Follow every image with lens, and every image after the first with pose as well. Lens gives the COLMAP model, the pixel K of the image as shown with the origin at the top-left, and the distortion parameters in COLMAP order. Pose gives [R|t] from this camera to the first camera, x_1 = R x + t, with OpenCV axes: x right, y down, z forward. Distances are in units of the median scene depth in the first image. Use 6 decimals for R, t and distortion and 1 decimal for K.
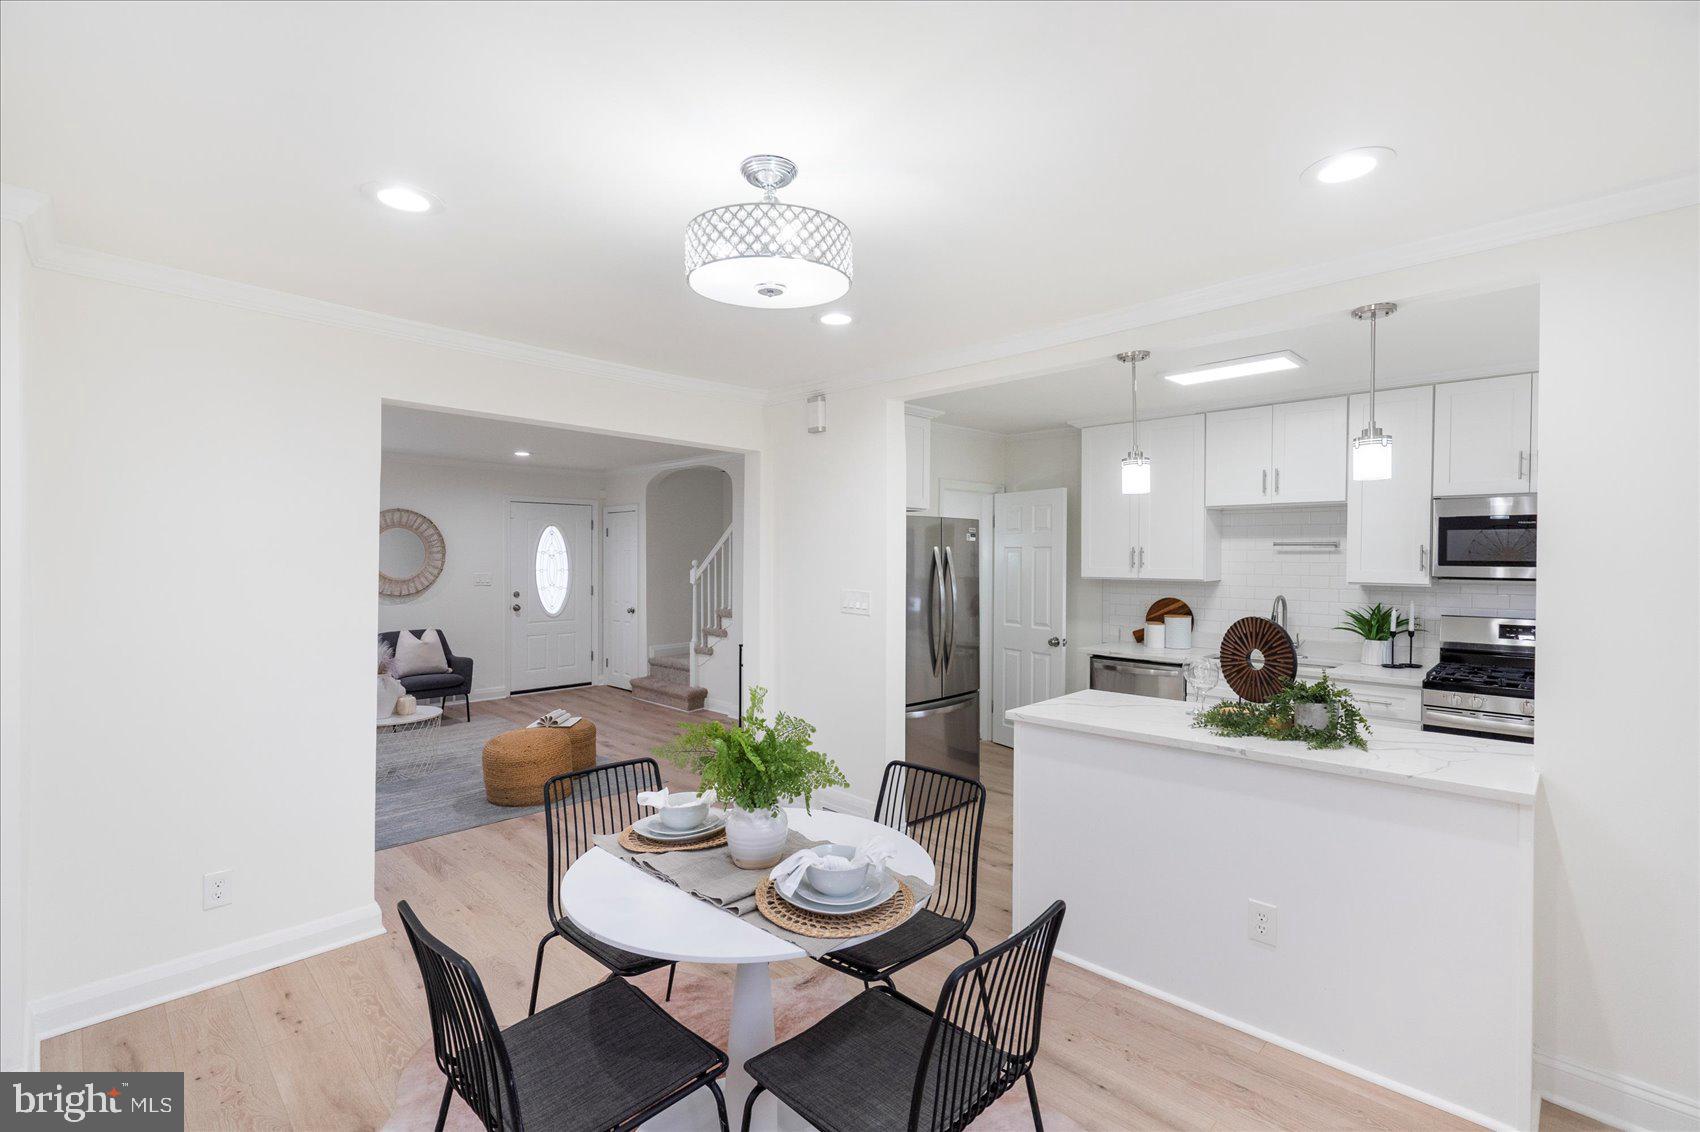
lens RADIAL K [[746.0, 0, 850.0], [0, 746.0, 566.0], [0, 0, 1]] dist [-0.000935, -0.000001]
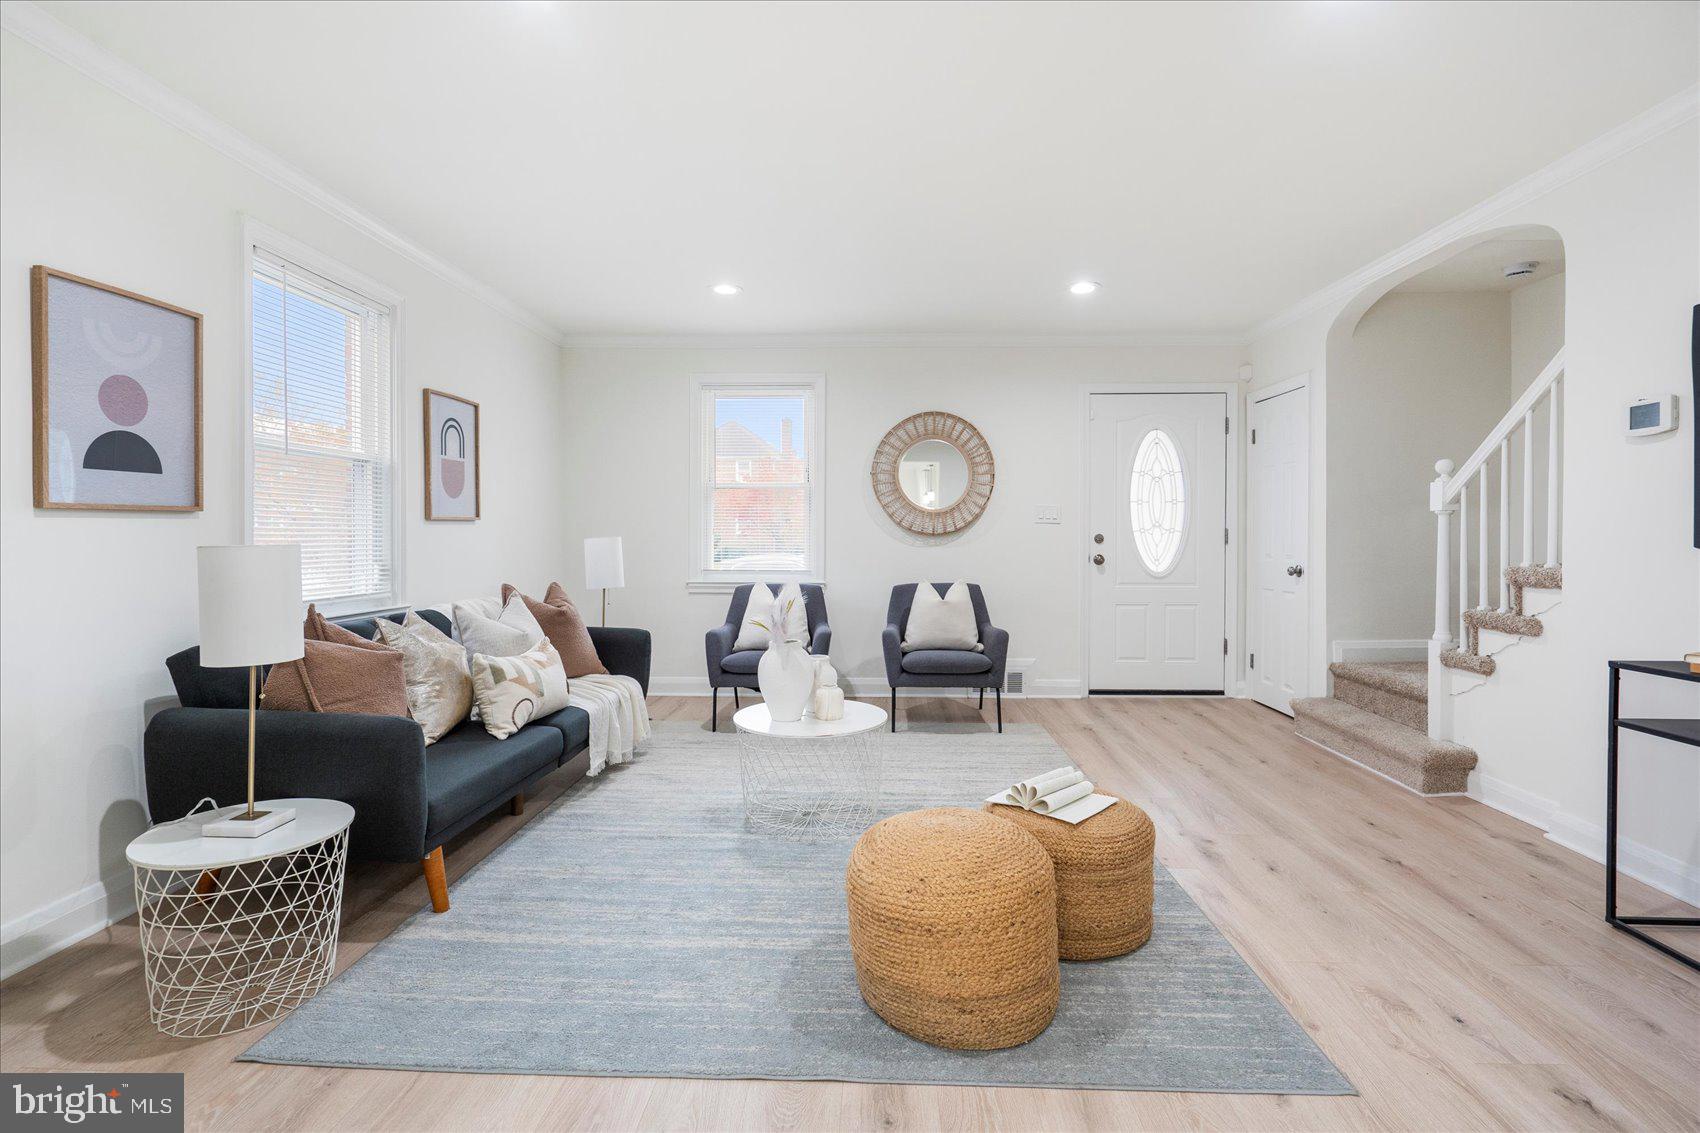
lens RADIAL K [[791.1, 0, 854.2], [0, 791.1, 541.3], [0, 0, 1]] dist [0.001231, 0.000644]
pose [[0.676635, 0.005872, -0.736295, -0.097246], [-0.006293, 0.999978, 0.002192, 0.043435], [0.736292, 0.003151, 0.676657, 0.417983]]
